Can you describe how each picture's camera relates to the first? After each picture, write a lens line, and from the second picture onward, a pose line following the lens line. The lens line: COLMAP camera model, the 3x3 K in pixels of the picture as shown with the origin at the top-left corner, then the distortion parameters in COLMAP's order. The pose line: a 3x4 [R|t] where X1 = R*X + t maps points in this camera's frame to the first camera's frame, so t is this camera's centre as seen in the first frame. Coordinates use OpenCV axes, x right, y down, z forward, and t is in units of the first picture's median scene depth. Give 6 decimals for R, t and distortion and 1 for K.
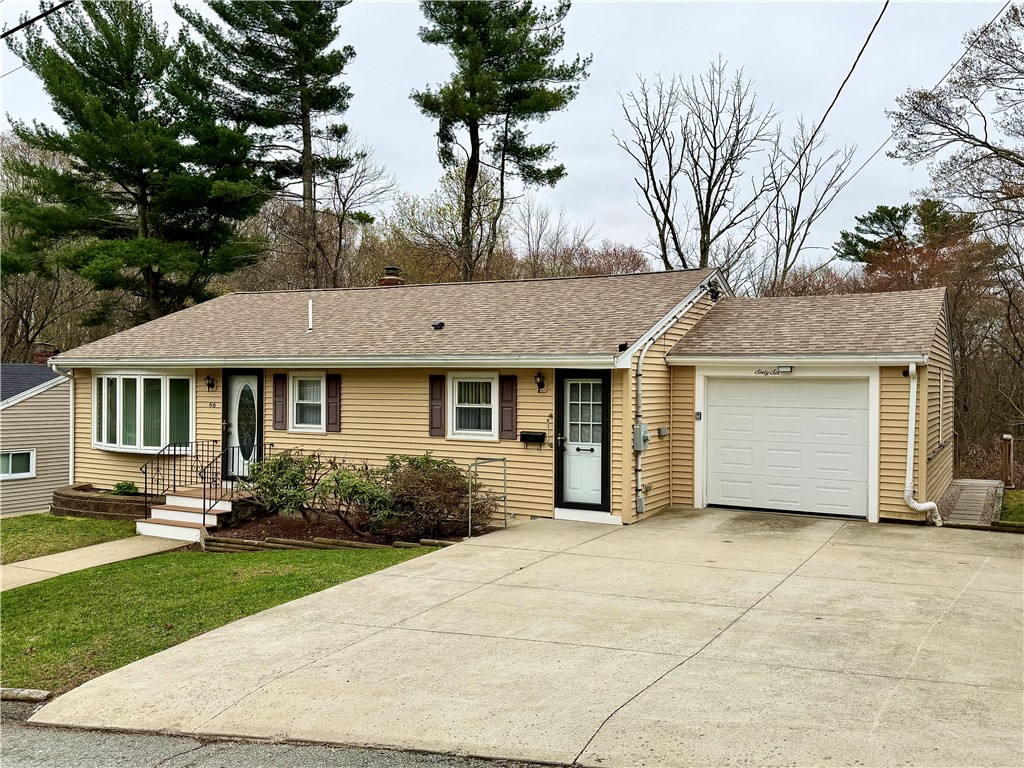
lens RADIAL K [[890.3, 0, 512.0], [0, 890.3, 384.0], [0, 0, 1]] dist [0.170247, -0.296951]
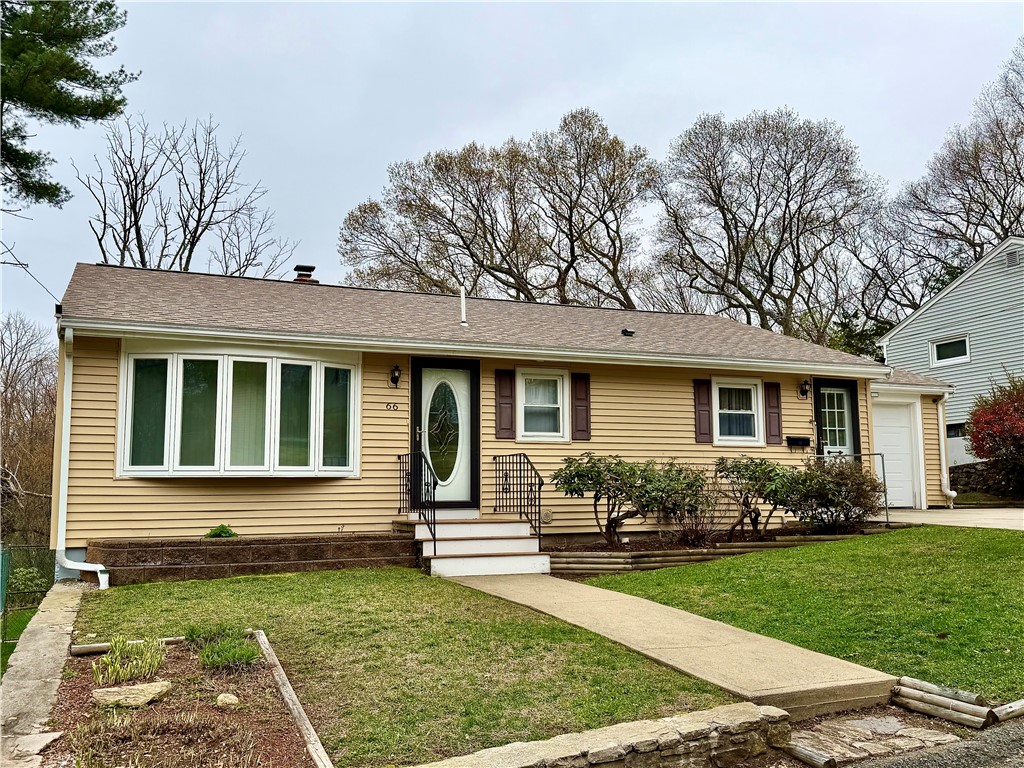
lens RADIAL K [[938.9, 0, 512.0], [0, 938.9, 384.0], [0, 0, 1]] dist [0.073840, -0.004384]
pose [[0.618145, 0.082699, 0.781702, -0.866393], [0.017461, 0.992760, -0.118835, 0.097004], [-0.785871, 0.087106, 0.612225, 0.467048]]
